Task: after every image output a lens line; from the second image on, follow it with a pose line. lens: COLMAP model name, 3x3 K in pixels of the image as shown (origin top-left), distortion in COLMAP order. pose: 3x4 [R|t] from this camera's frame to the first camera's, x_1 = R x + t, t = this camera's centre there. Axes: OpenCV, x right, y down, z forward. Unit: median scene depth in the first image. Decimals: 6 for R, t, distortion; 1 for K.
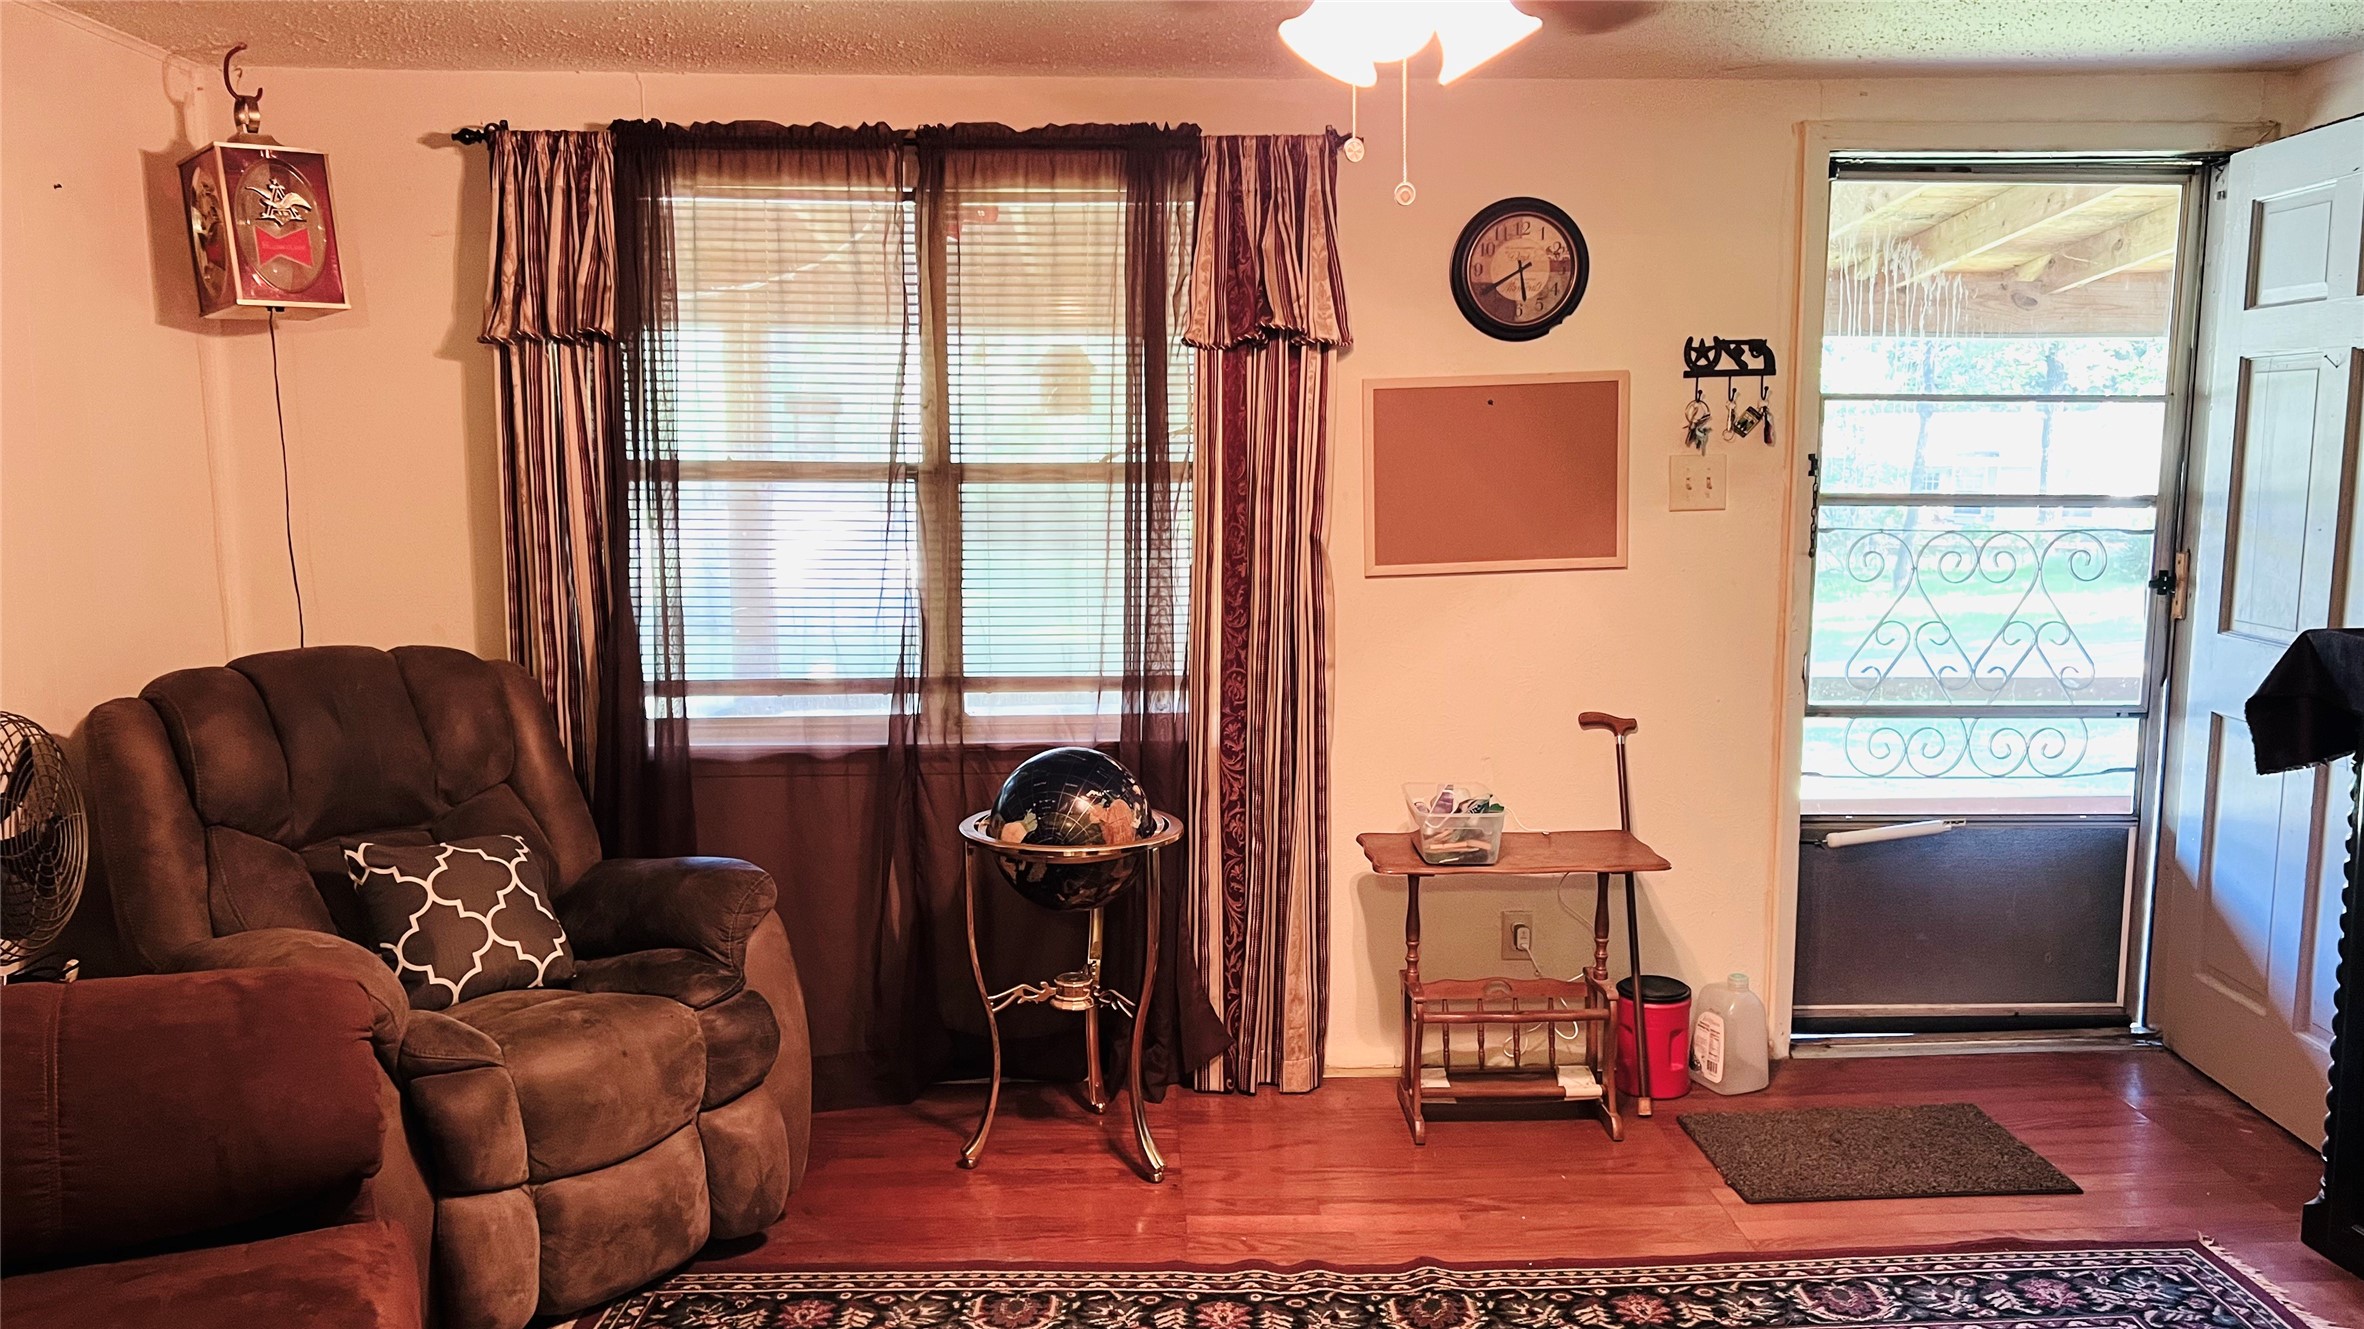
lens RADIAL K [[1778.0, 0, 1178.8], [0, 1778.0, 684.6], [0, 0, 1]] dist [0.063551, -0.097201]
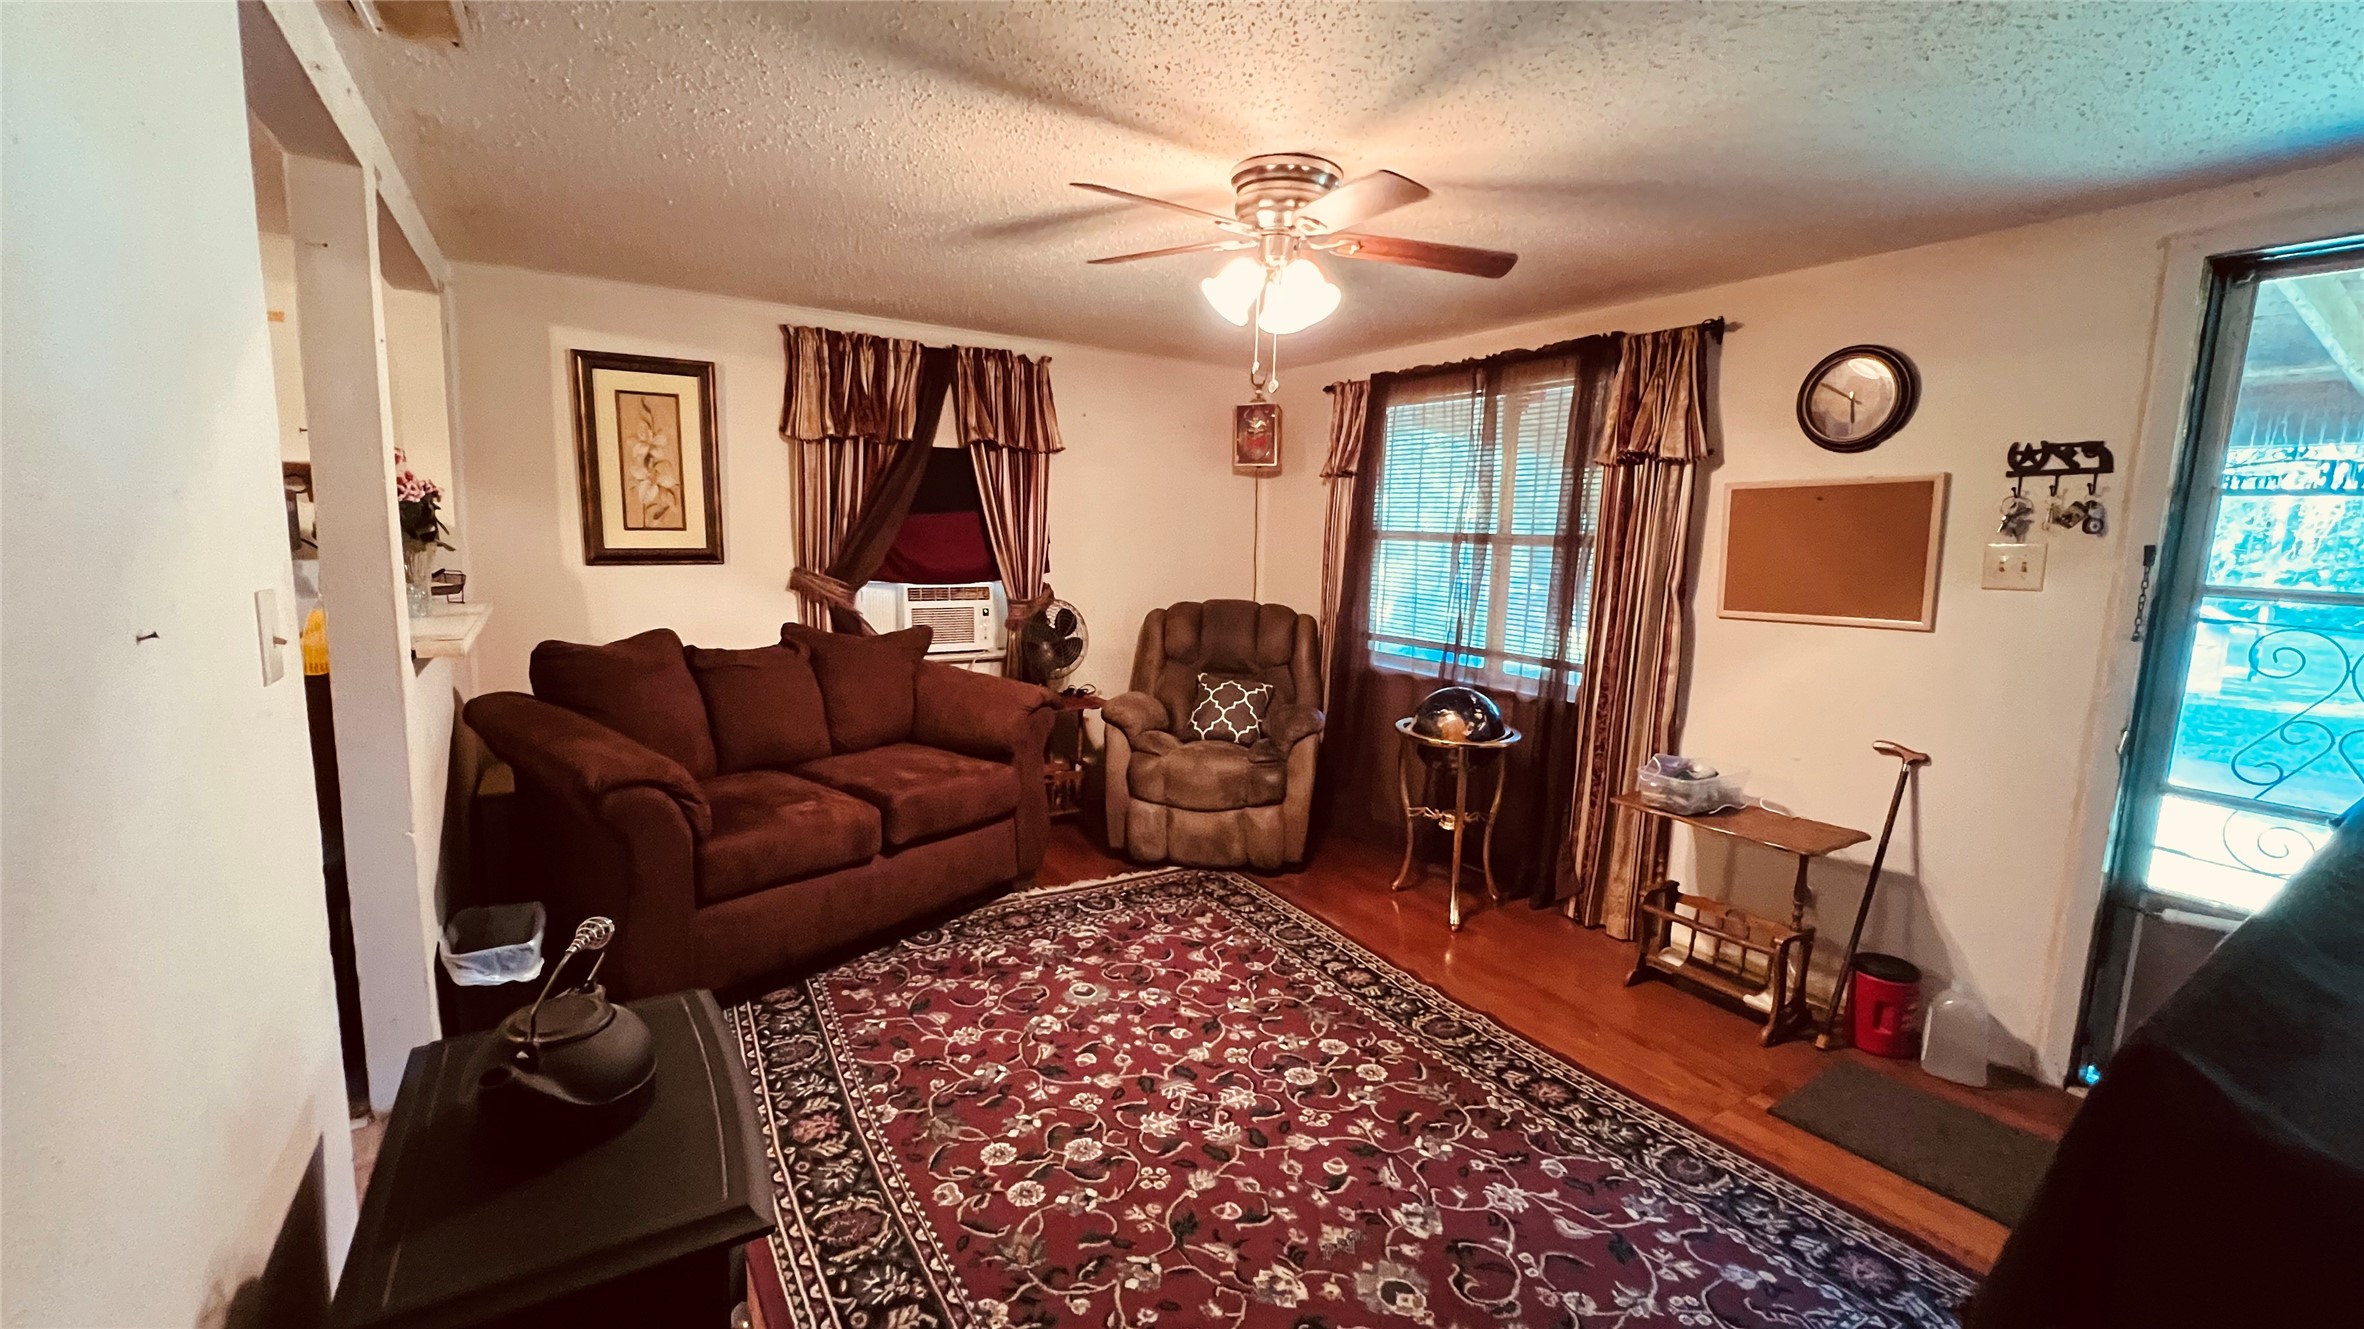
lens RADIAL K [[930.1, 0, 1178.9], [0, 930.1, 662.2], [0, 0, 1]] dist [-0.003313, 0.000253]
pose [[0.507808, 0.137721, -0.850390, 0.553697], [-0.144698, 0.986750, 0.073399, -0.016973], [0.849231, 0.085778, 0.521008, 0.229454]]
